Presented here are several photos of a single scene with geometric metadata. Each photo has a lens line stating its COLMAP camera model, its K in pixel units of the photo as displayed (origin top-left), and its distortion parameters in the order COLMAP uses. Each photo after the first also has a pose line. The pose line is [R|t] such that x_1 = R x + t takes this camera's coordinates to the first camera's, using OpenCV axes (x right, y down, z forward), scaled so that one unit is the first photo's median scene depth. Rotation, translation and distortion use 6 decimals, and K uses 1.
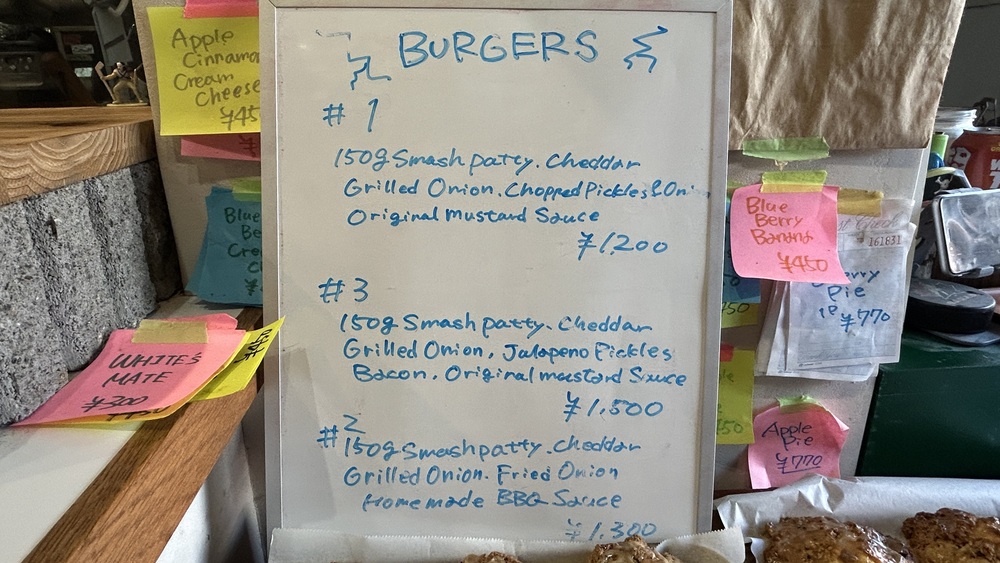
lens RADIAL K [[591.9, 0, 495.8], [0, 591.9, 272.6], [0, 0, 1]] dist [0.010629, -0.018725]
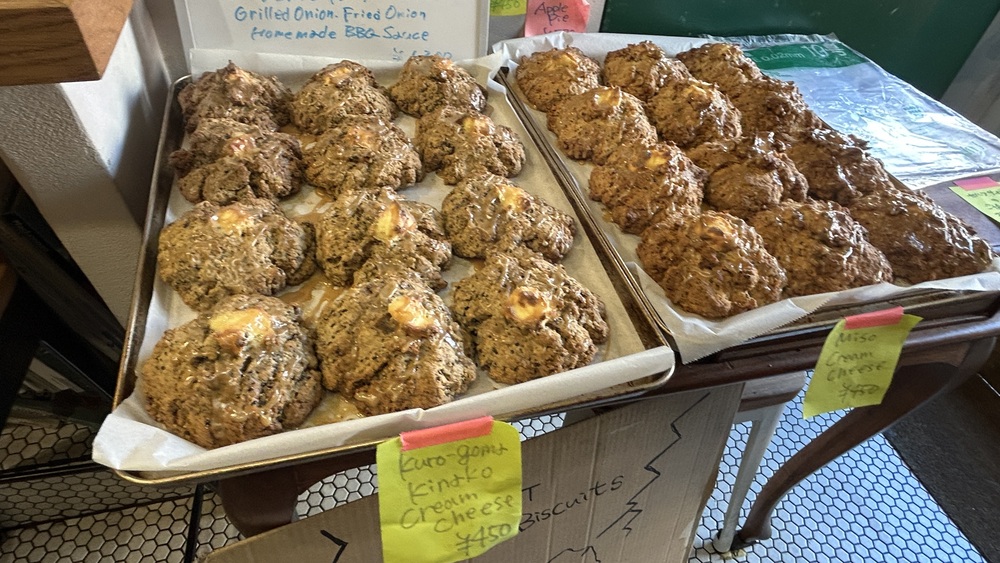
lens RADIAL K [[591.9, 0, 495.8], [0, 591.9, 272.6], [0, 0, 1]] dist [0.010629, -0.018725]
pose [[0.981211, -0.064292, 0.181908, 0.064471], [-0.022915, 0.897337, 0.440750, 0.257409], [-0.191570, -0.436638, 0.879004, -0.658447]]
